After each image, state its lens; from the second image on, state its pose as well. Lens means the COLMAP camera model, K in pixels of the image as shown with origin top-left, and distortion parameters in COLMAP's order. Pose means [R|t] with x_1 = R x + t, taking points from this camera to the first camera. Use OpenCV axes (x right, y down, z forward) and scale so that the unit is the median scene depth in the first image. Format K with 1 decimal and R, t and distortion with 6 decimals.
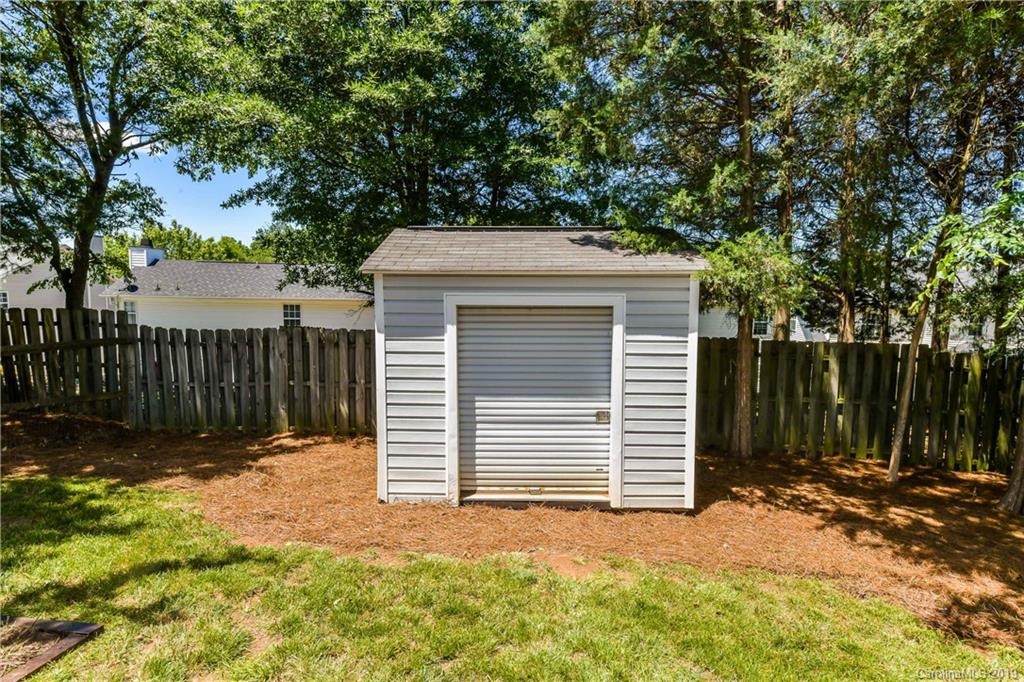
lens RADIAL K [[514.8, 0, 512.0], [0, 514.8, 341.0], [0, 0, 1]] dist [0.000013, 0.000102]
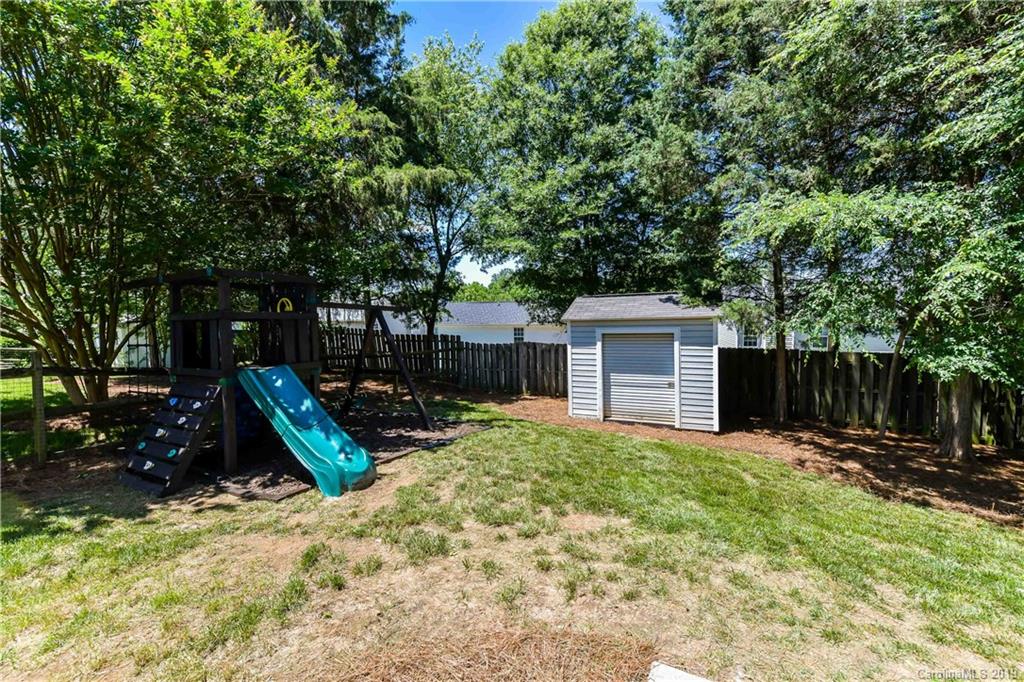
lens RADIAL K [[401.8, 0, 515.7], [0, 401.8, 335.0], [0, 0, 1]] dist [0.001764, 0.000004]
pose [[0.921920, -0.008511, -0.387287, 0.221919], [-0.008284, 0.999097, -0.041676, 0.015422], [0.387292, 0.041630, 0.921017, -0.763602]]
